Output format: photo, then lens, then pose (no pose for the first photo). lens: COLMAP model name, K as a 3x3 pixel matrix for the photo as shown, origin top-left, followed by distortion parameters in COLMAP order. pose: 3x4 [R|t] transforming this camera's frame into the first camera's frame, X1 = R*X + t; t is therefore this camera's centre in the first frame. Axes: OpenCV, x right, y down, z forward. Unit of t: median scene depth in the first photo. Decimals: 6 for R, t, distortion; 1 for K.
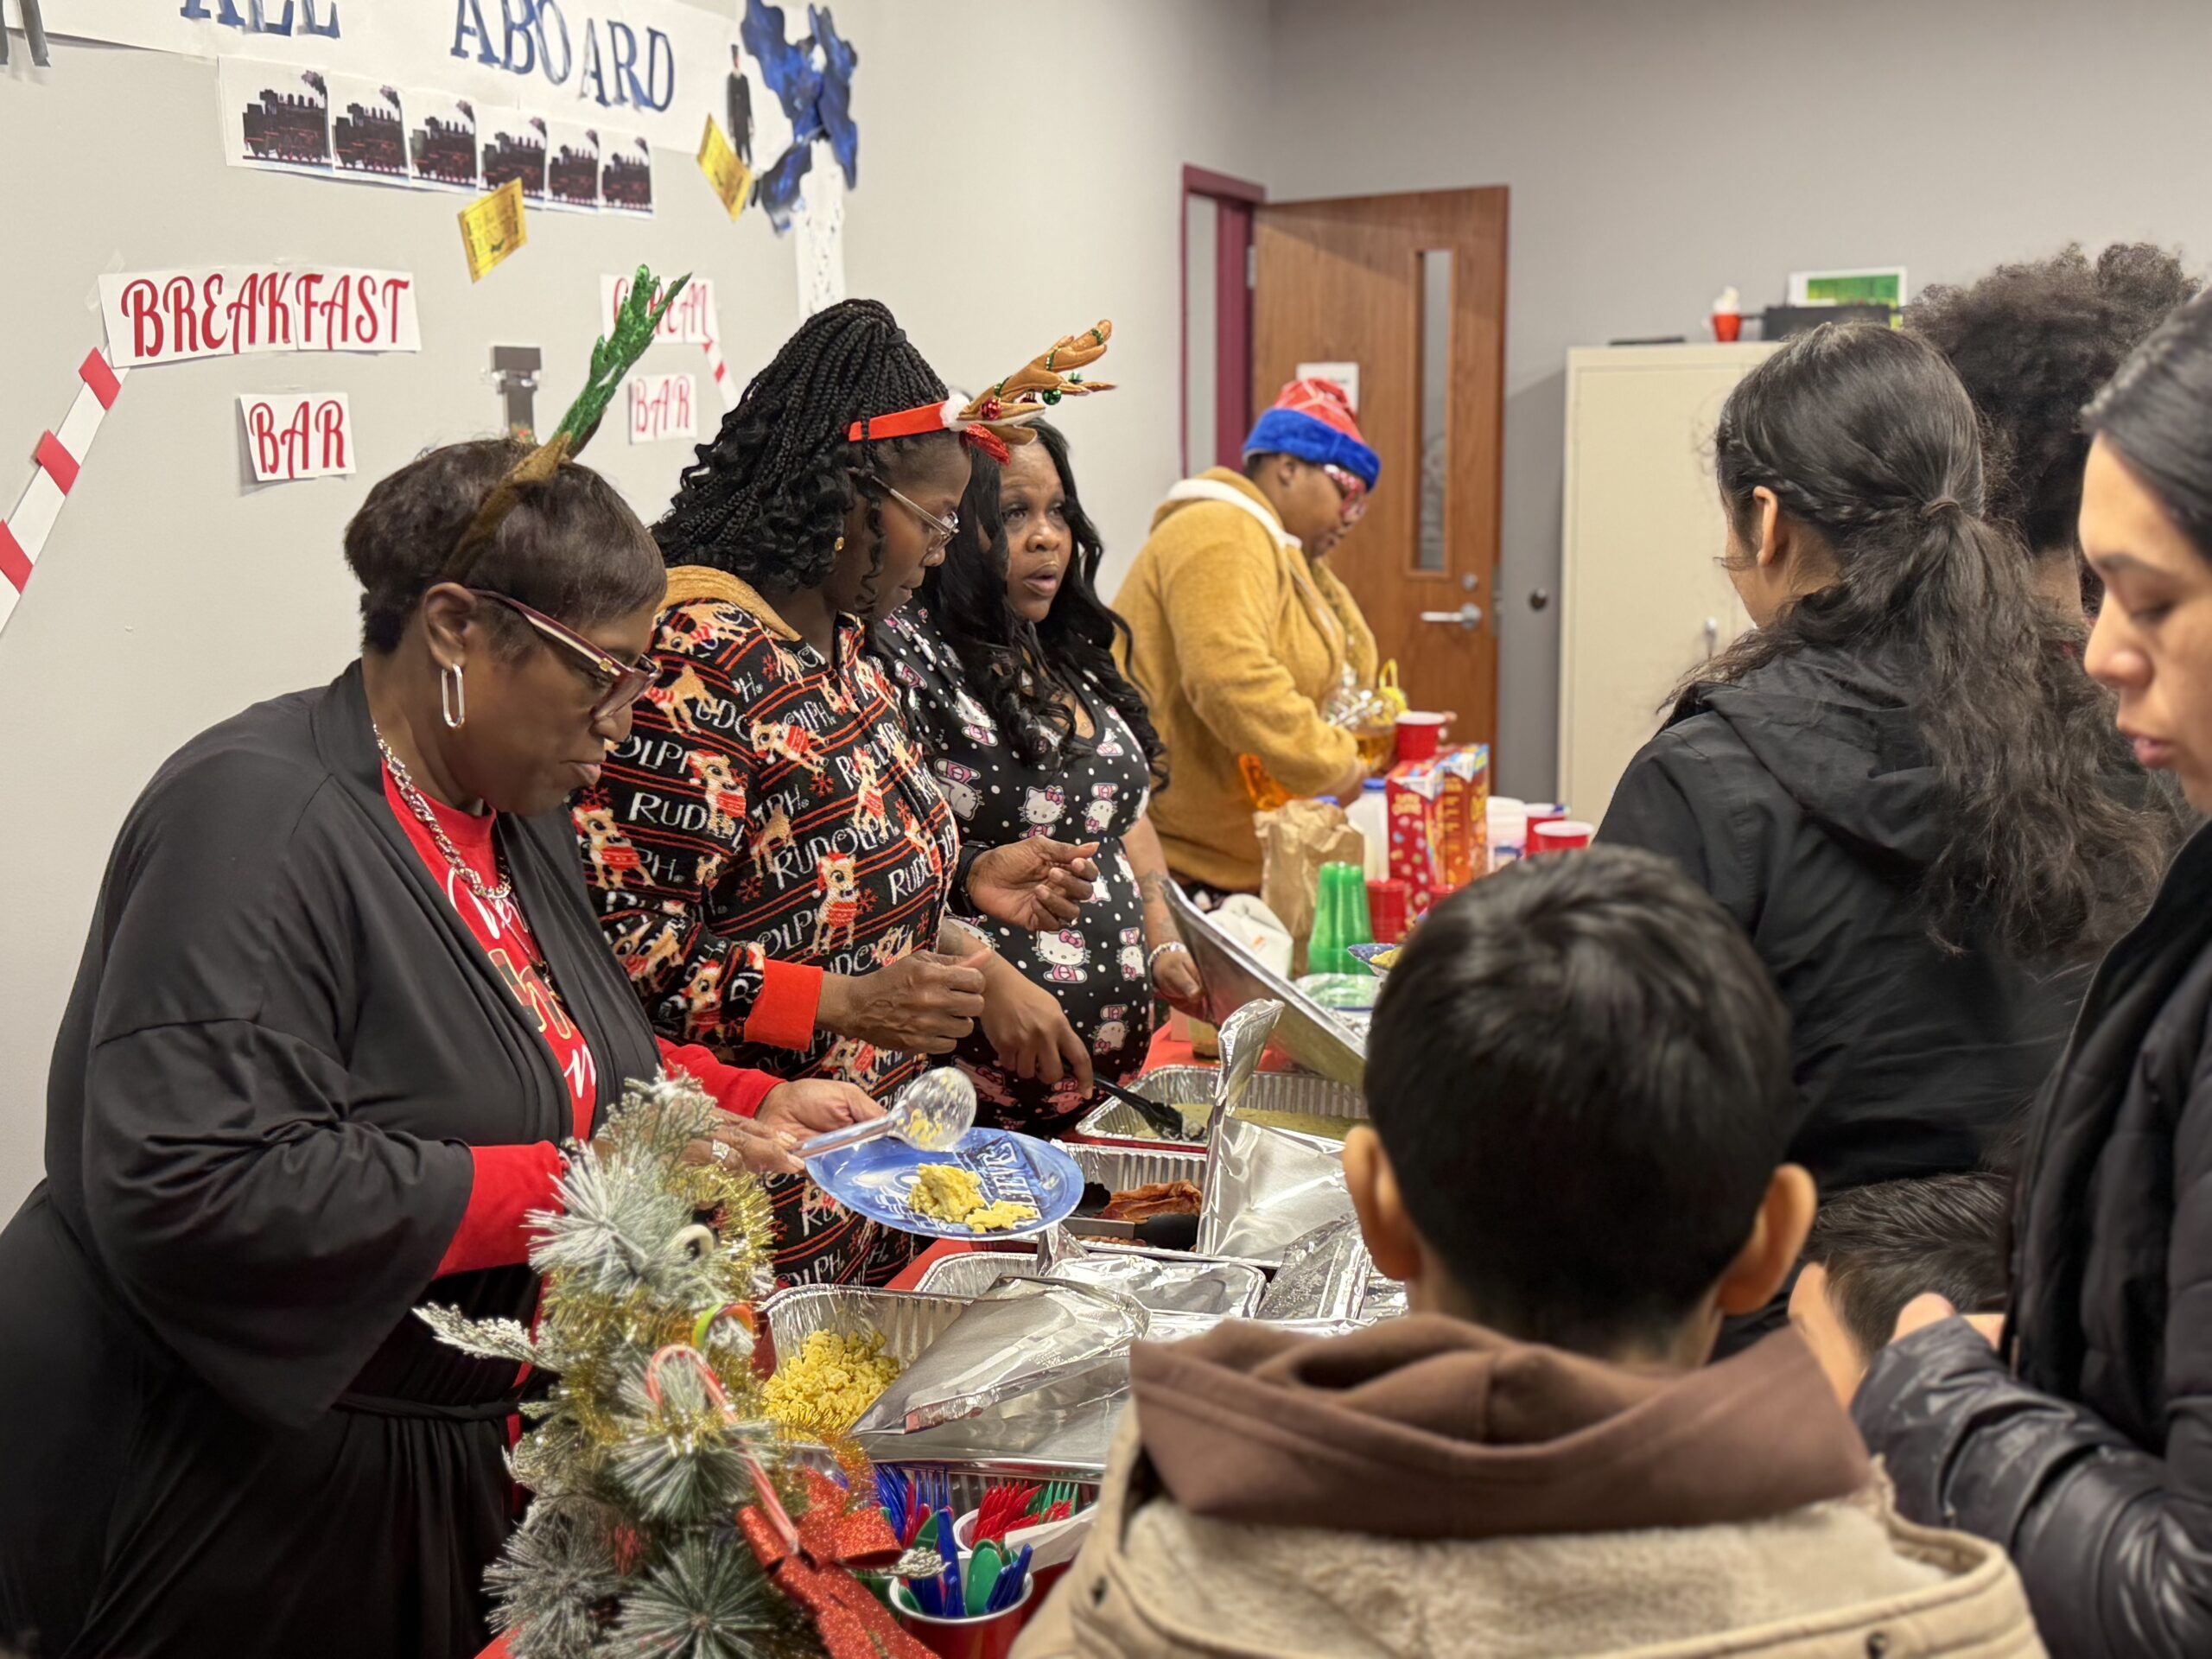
lens RADIAL K [[2672.4, 0, 1067.6], [0, 2672.4, 830.0], [0, 0, 1]] dist [0.257640, -0.636641]
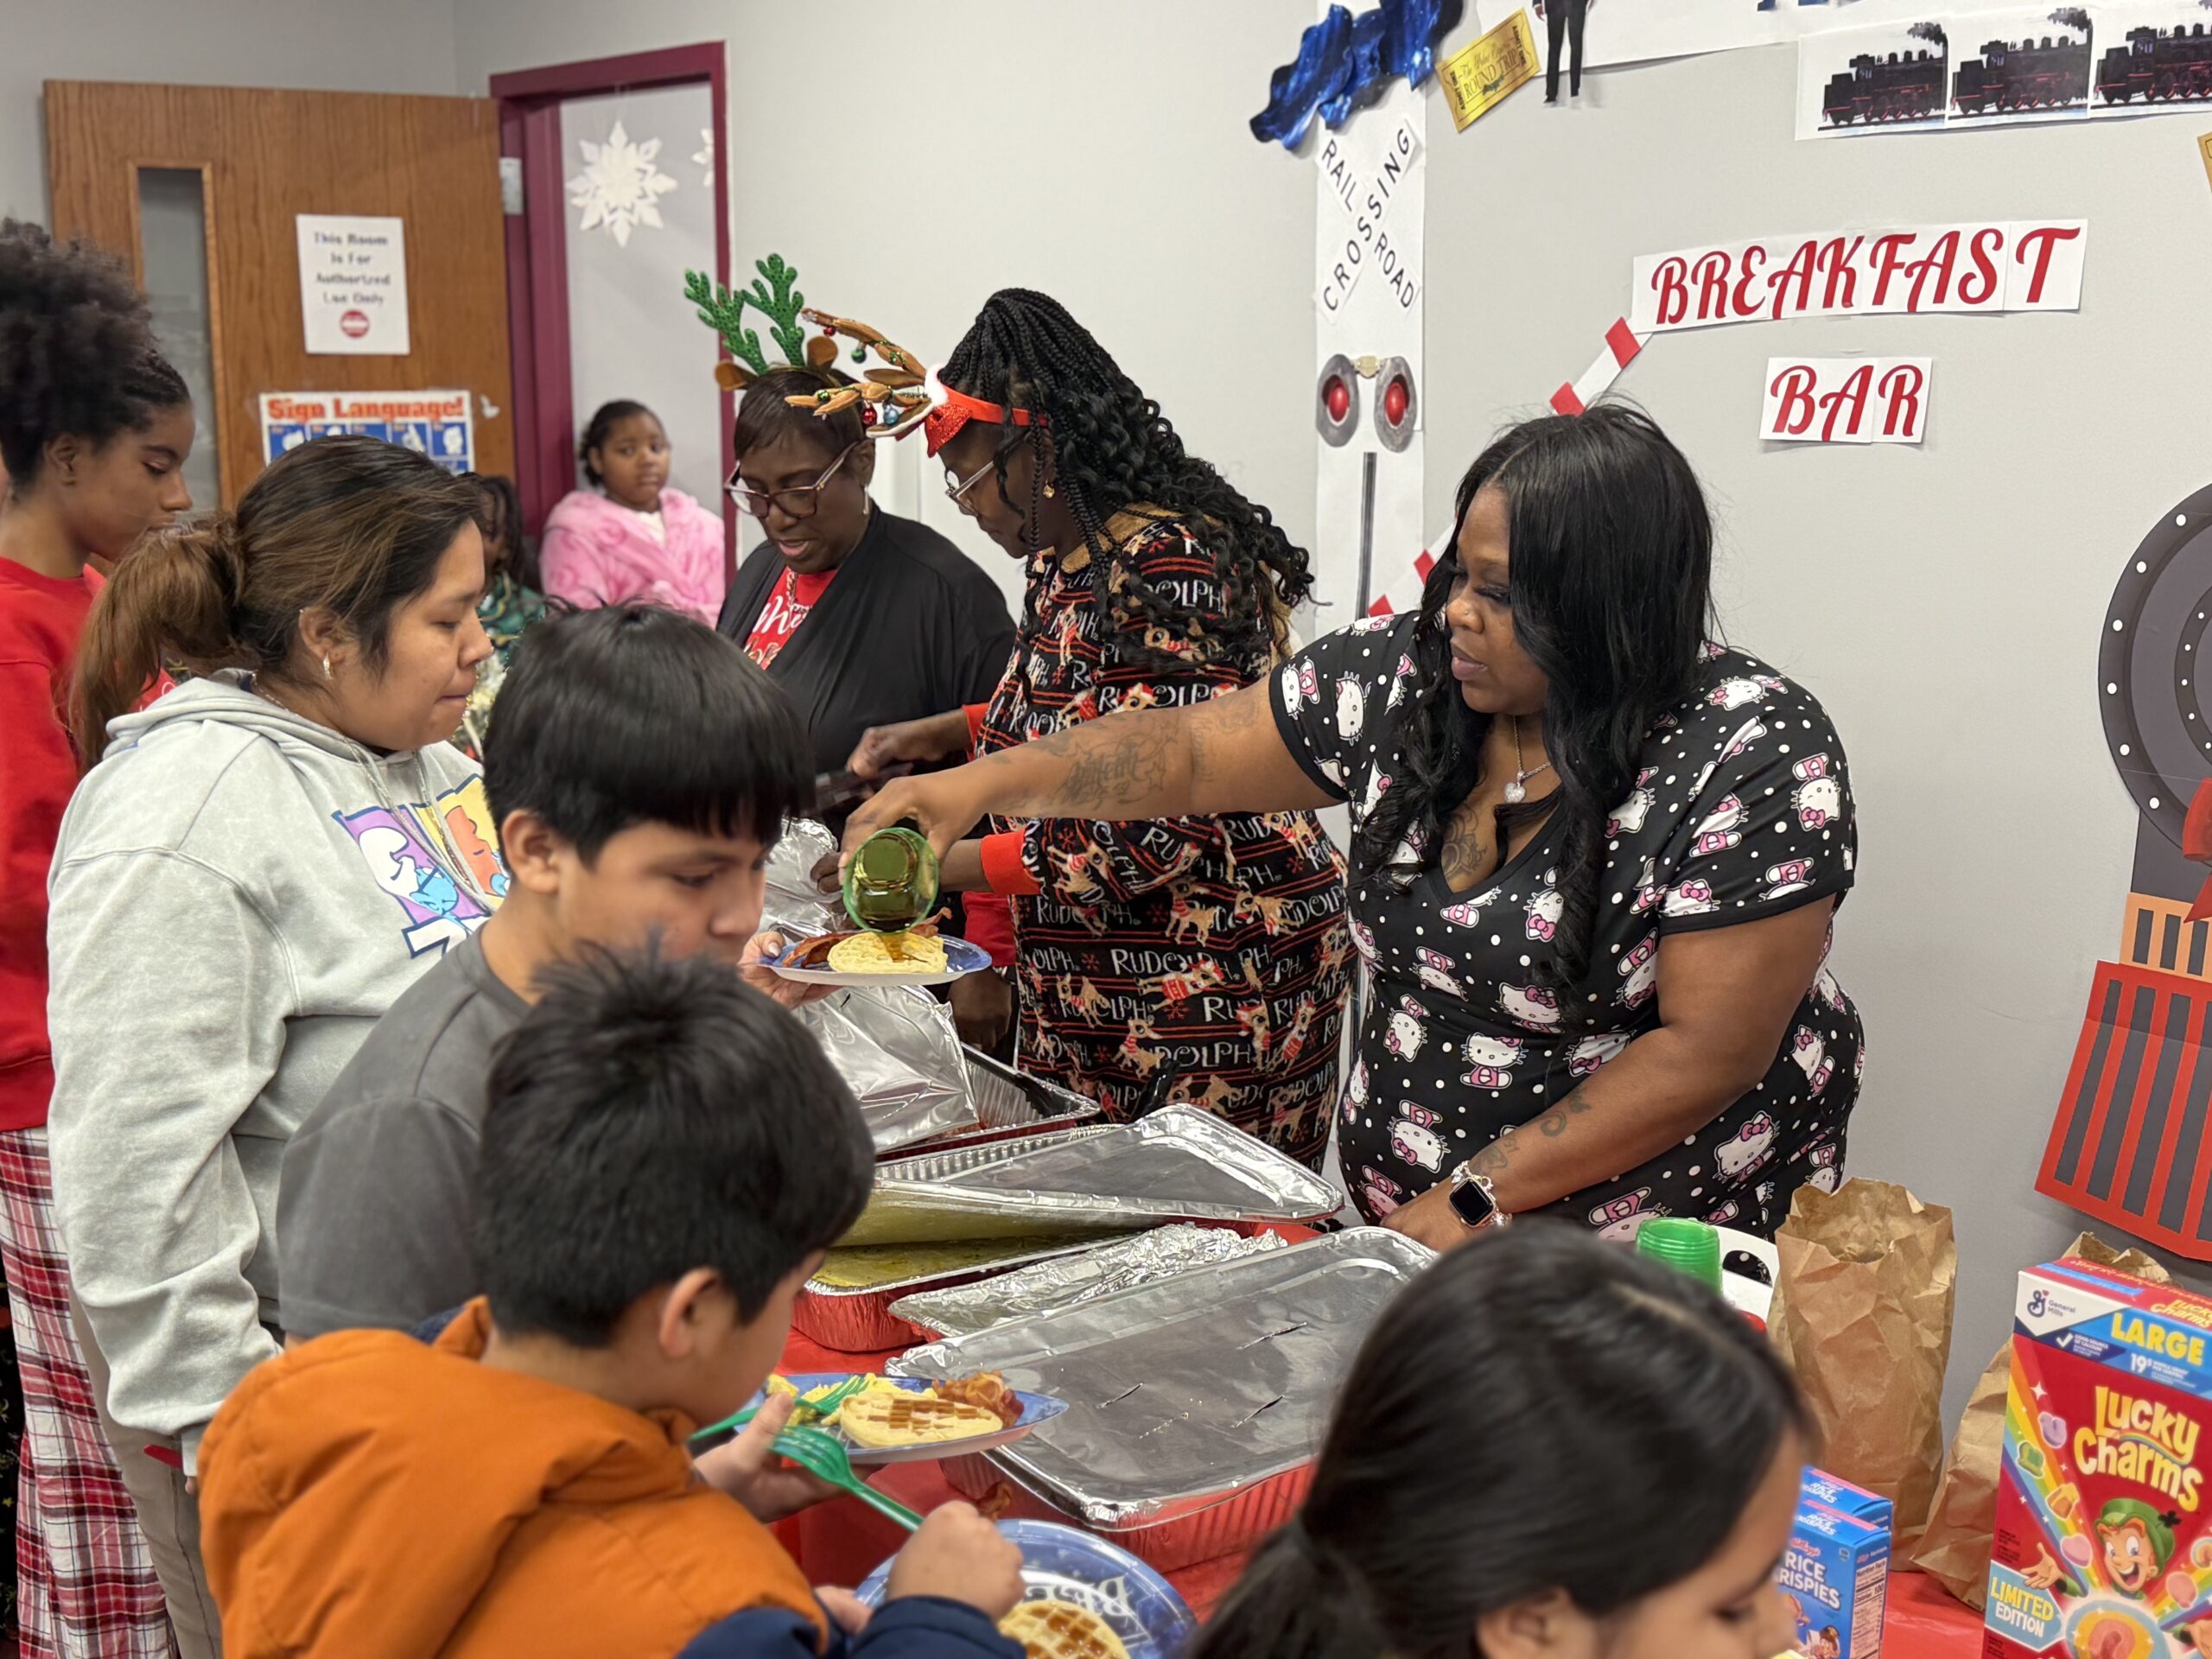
lens RADIAL K [[2672.4, 0, 1067.6], [0, 2672.4, 830.0], [0, 0, 1]] dist [0.257640, -0.636641]
pose [[-0.616700, 0.156790, -0.771426, 0.678450], [-0.125366, 0.947895, 0.292878, -0.246806], [0.777151, 0.277328, -0.564911, 1.356309]]
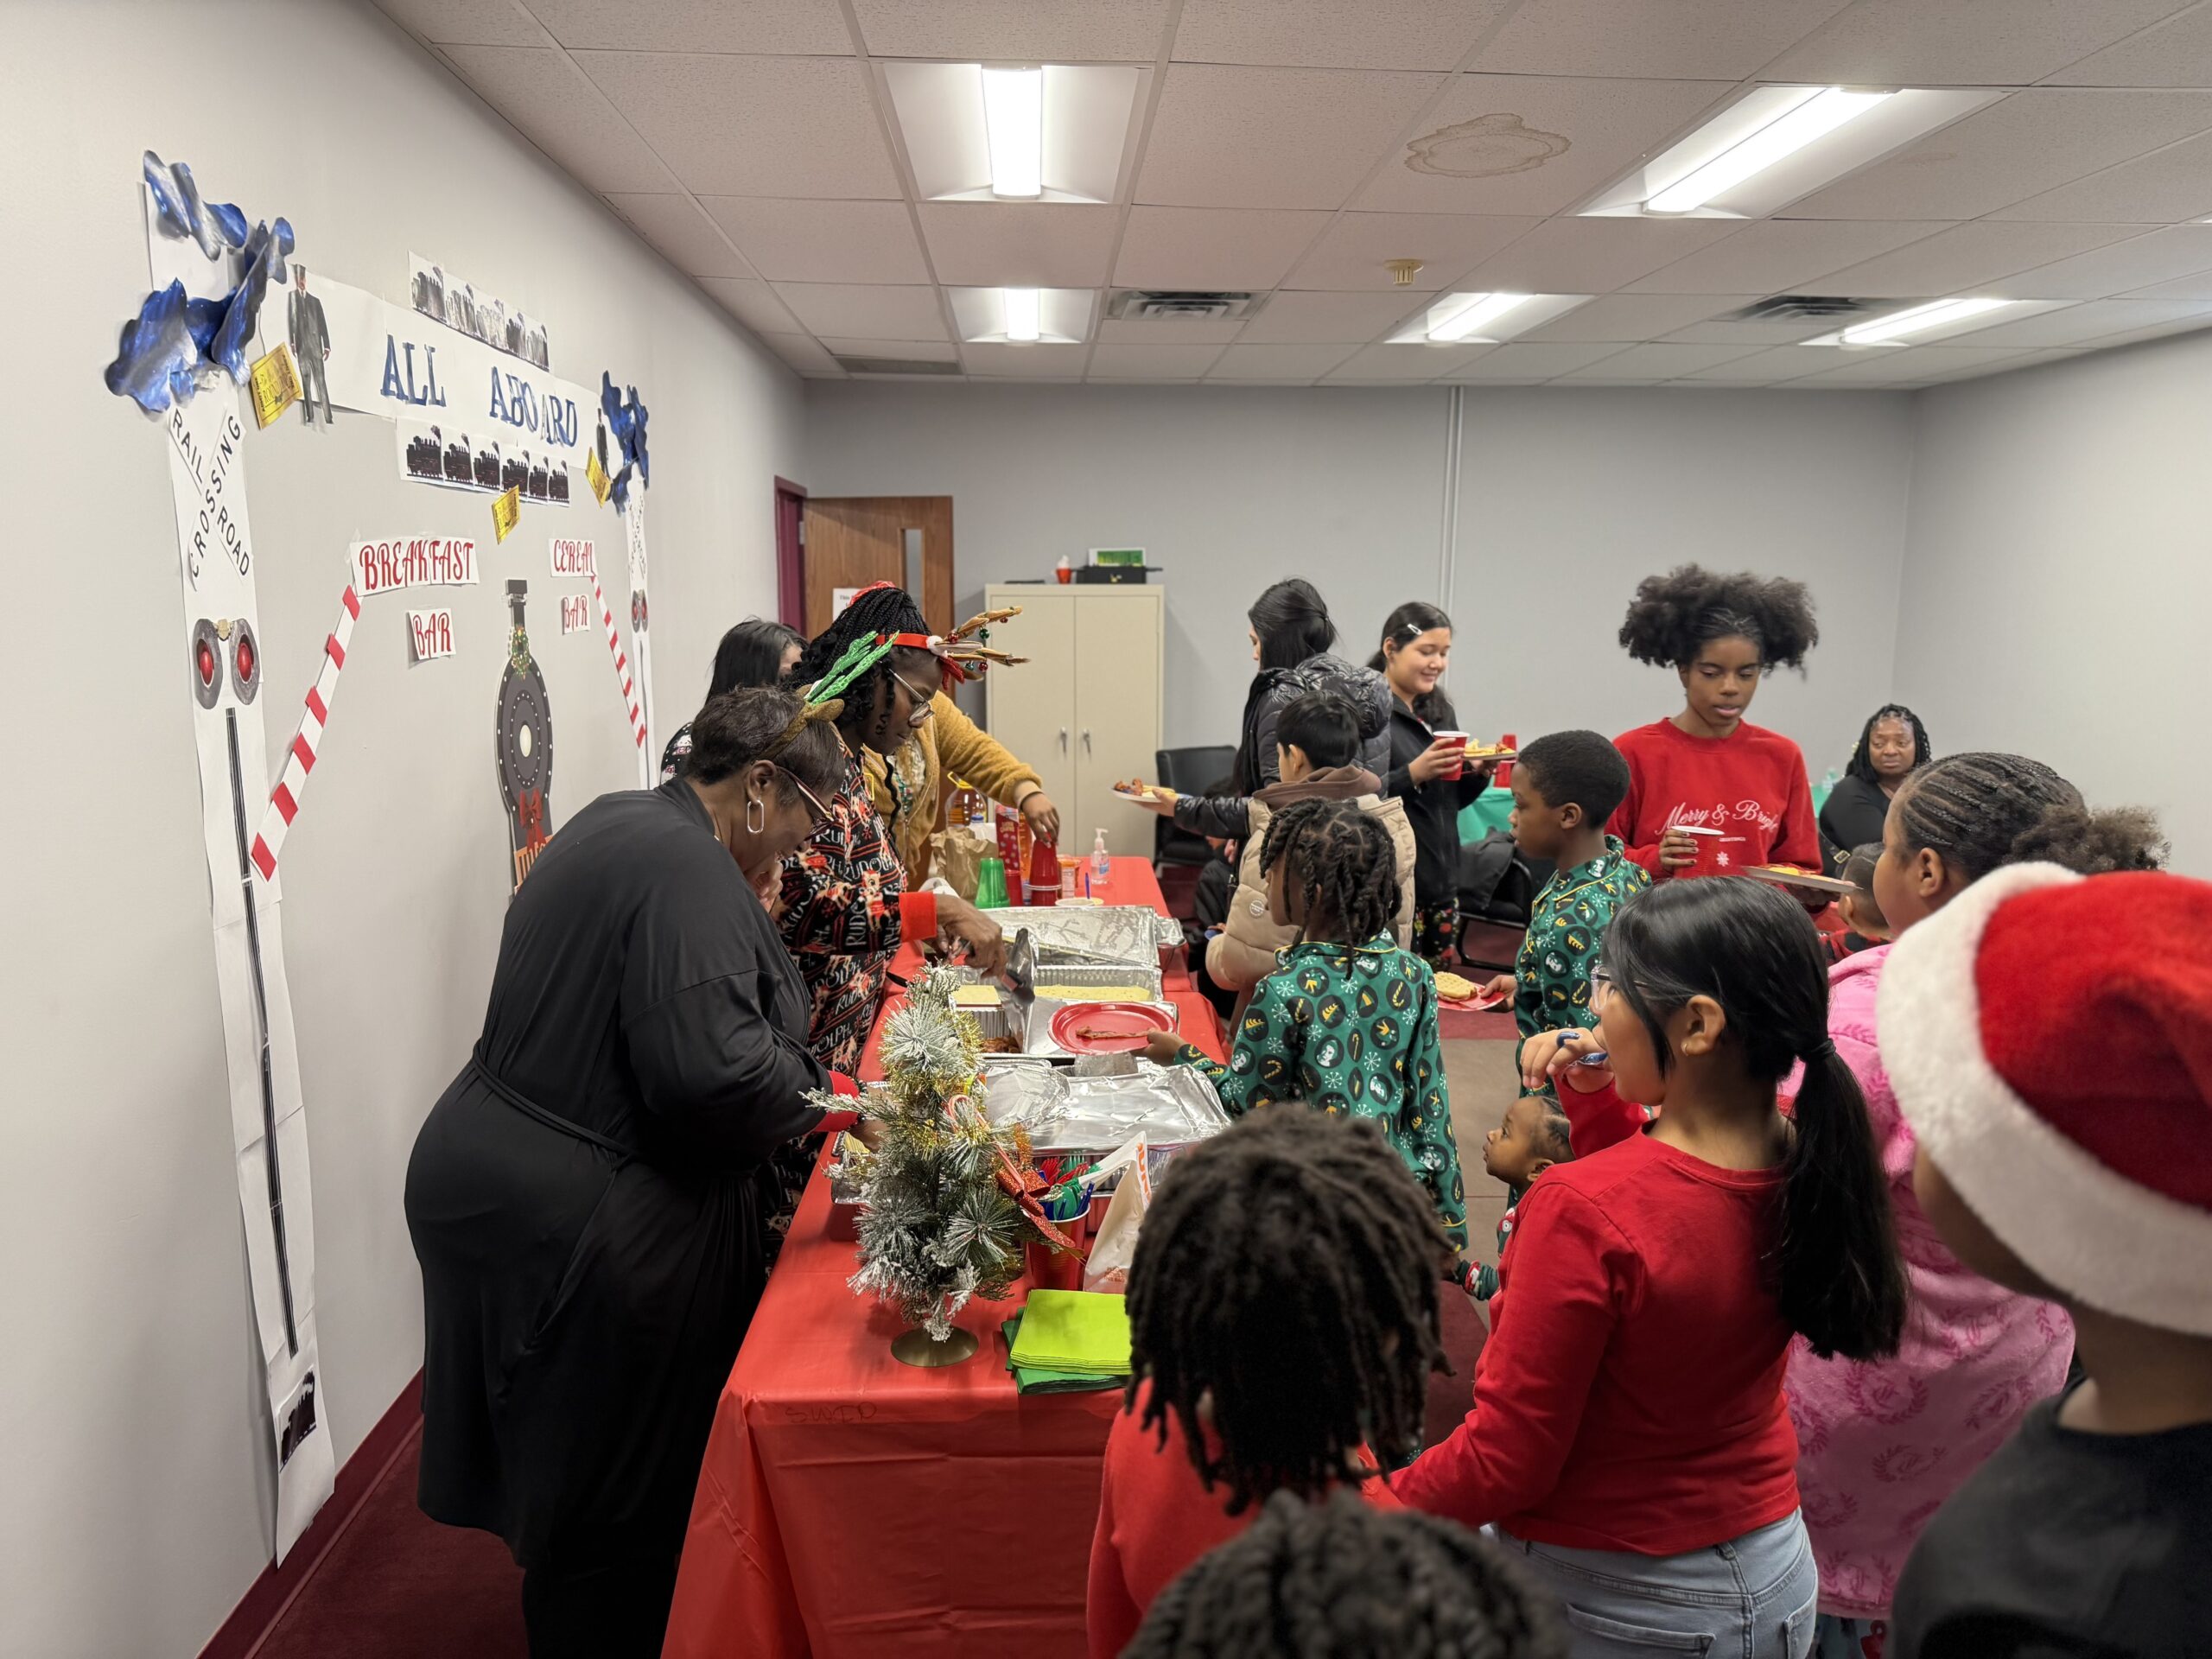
lens RADIAL K [[1548.2, 0, 1106.0], [0, 1548.2, 829.5], [0, 0, 1]] dist [0.071769, -0.179187]
pose [[0.945922, -0.032019, 0.322809, -0.196468], [0.036205, 0.999320, -0.006970, 0.001532], [-0.322366, 0.018281, 0.946439, -0.067983]]
